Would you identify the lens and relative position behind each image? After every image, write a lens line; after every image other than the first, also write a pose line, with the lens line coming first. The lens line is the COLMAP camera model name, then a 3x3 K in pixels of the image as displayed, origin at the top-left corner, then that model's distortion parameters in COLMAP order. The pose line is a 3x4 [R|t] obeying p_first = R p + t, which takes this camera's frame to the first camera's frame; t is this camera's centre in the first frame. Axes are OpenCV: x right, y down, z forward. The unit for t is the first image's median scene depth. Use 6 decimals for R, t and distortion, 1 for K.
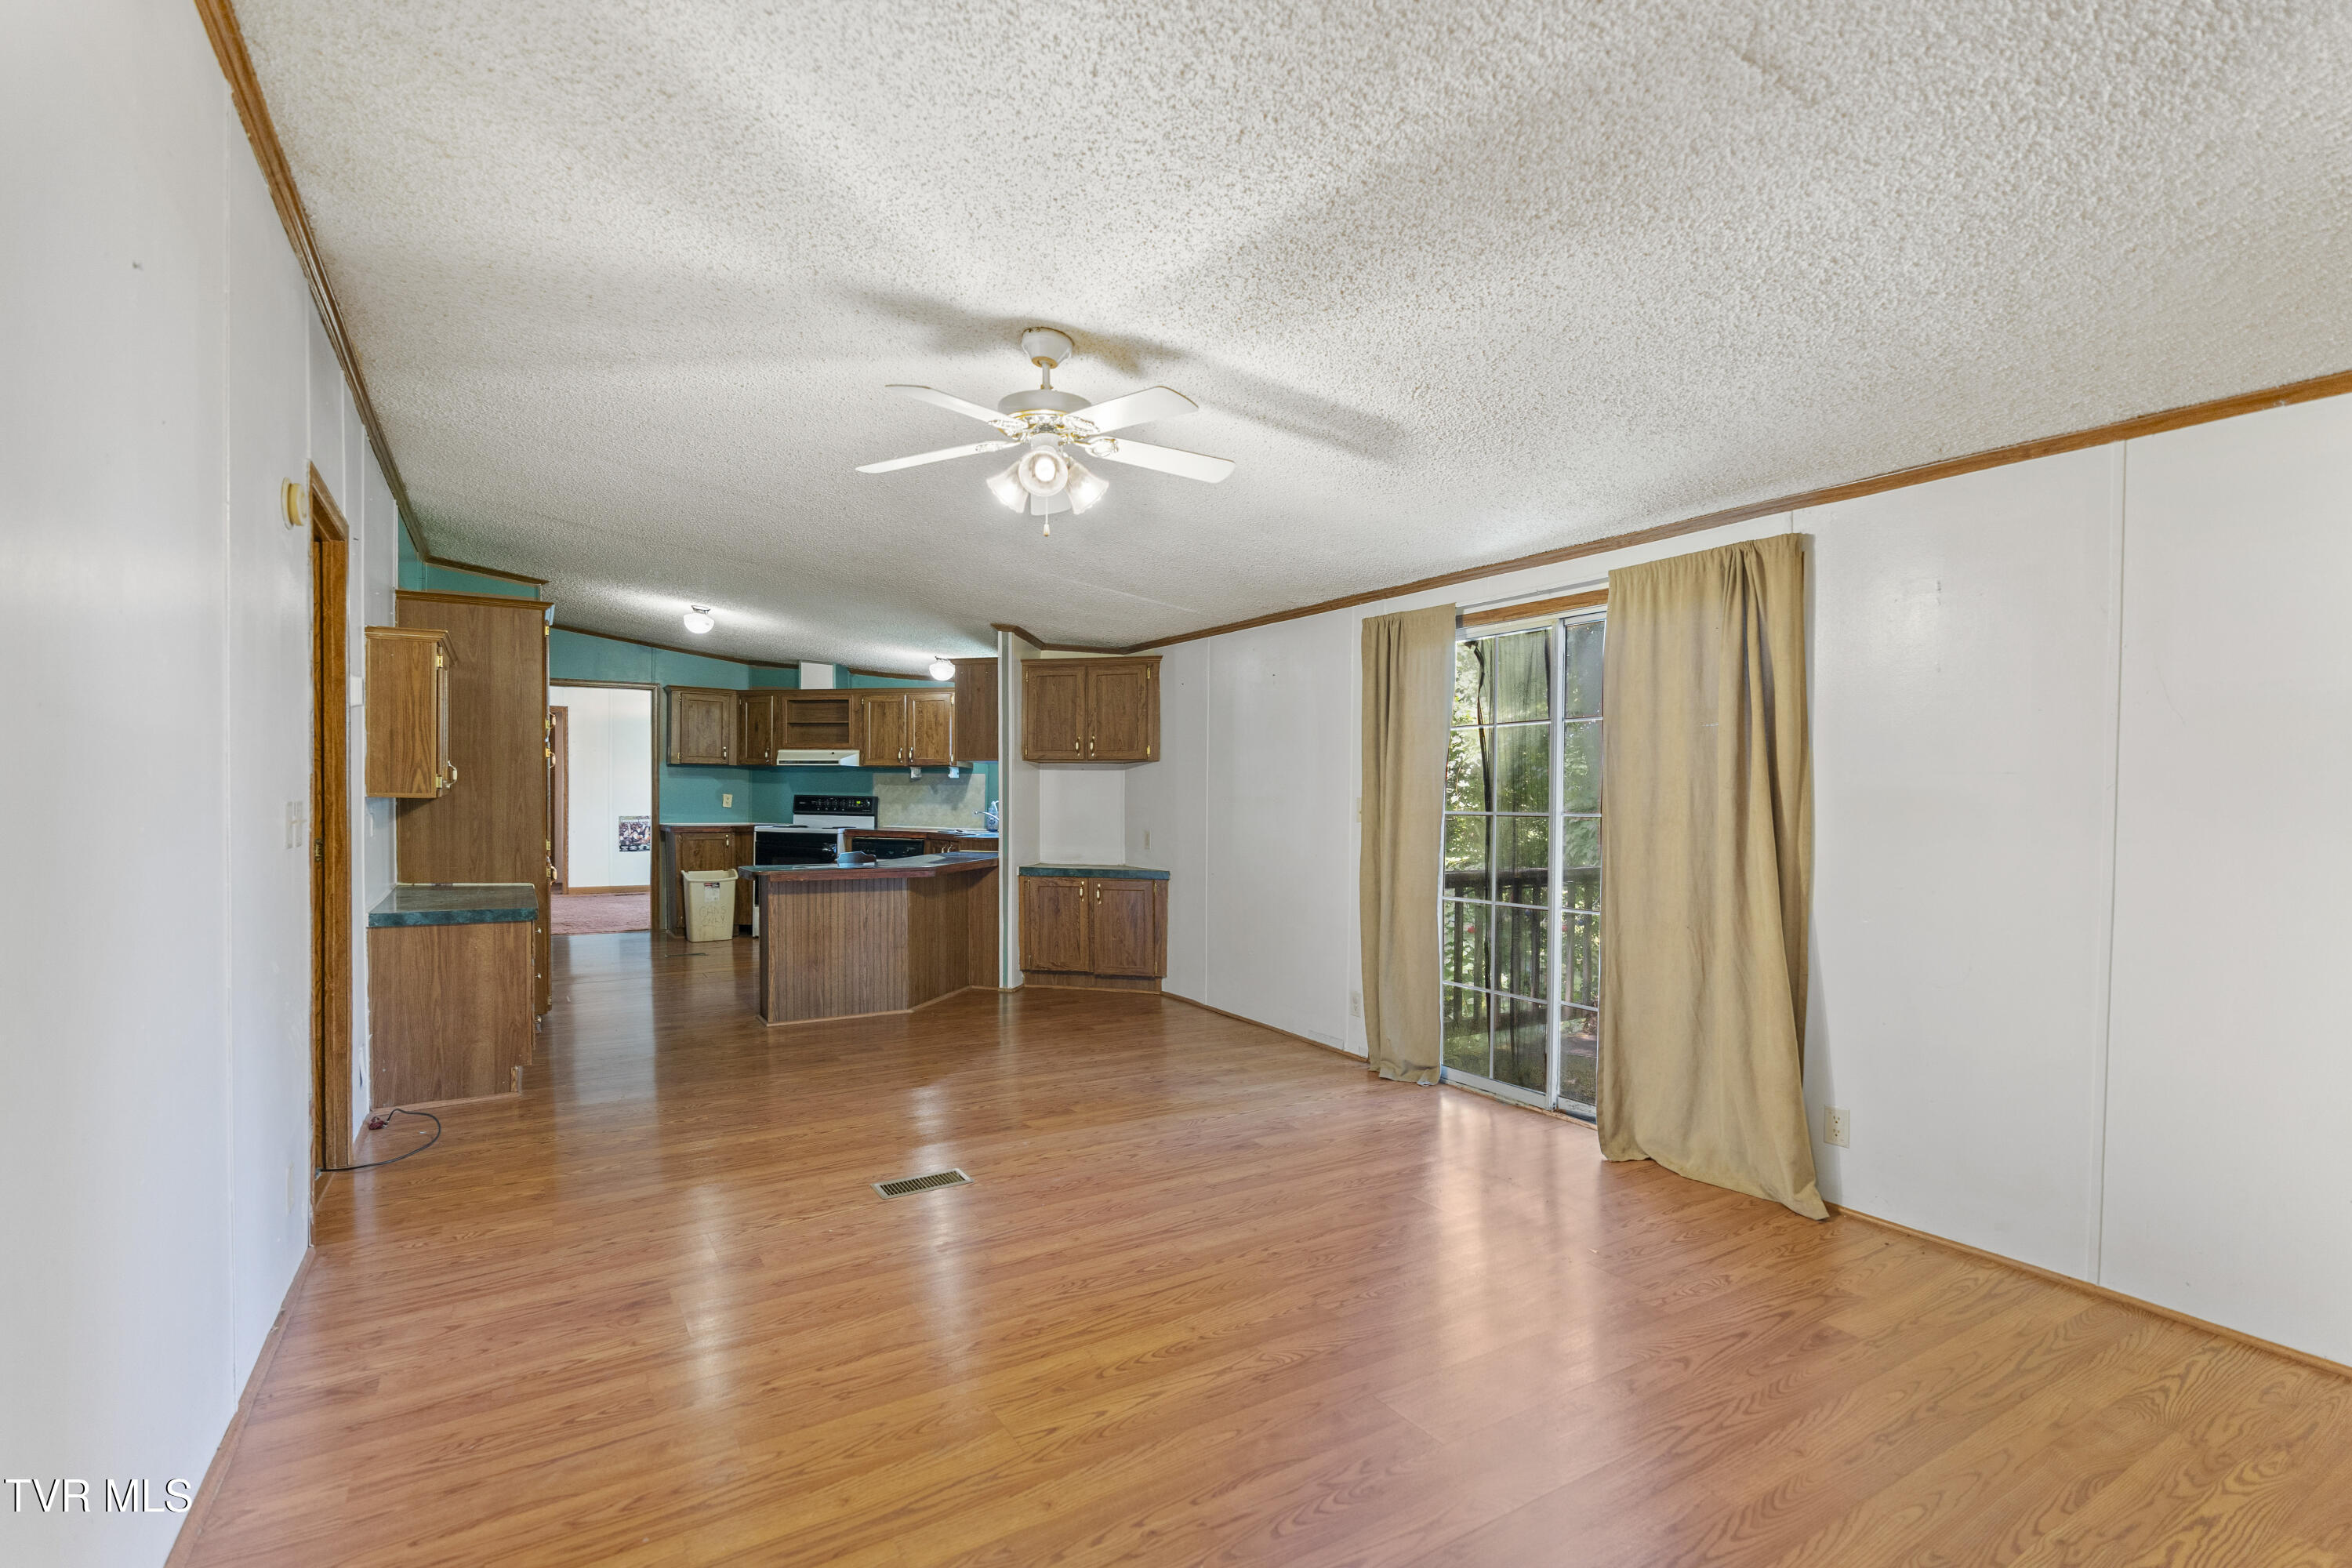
lens RADIAL K [[1107.8, 0, 1176.0], [0, 1107.8, 784.0], [0, 0, 1]] dist [-0.003958, -0.013631]
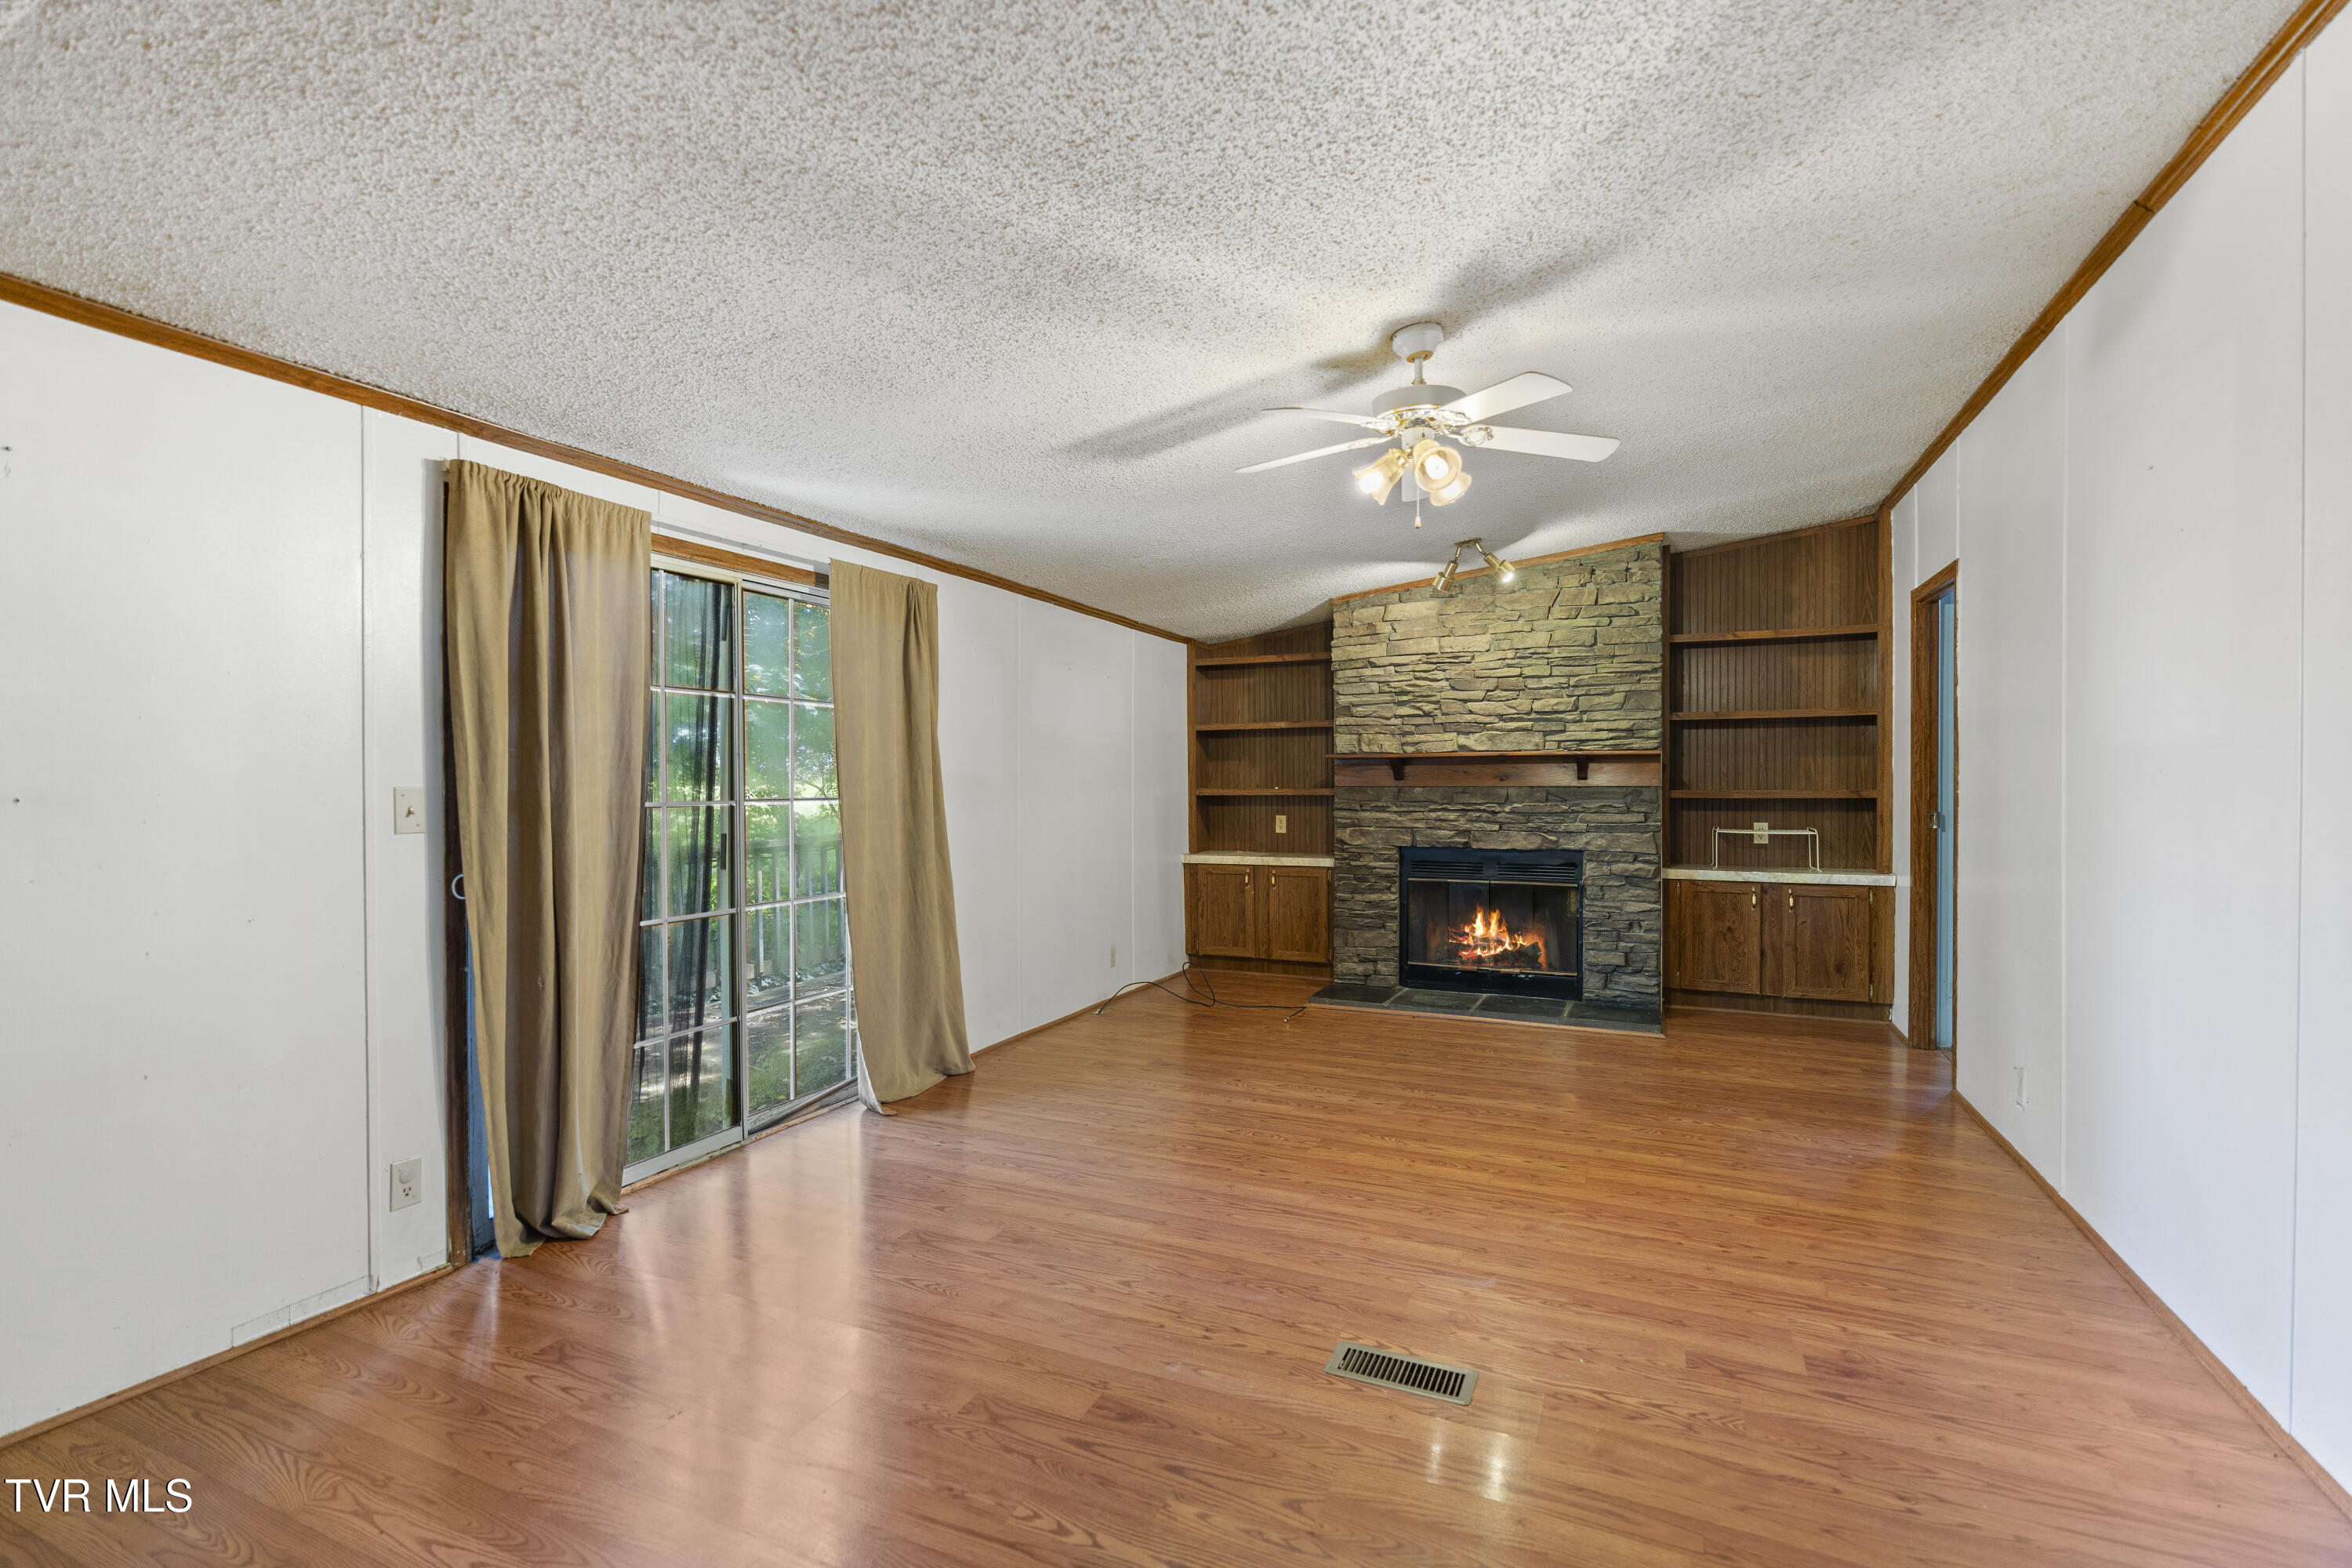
lens RADIAL K [[1075.2, 0, 1170.9], [0, 1075.2, 764.9], [0, 0, 1]] dist [-0.010645, 0.000277]
pose [[-0.566533, 0.002110, 0.824037, -0.800127], [-0.008924, 0.999922, -0.008696, 0.005103], [-0.823991, -0.012280, -0.566470, 1.743119]]
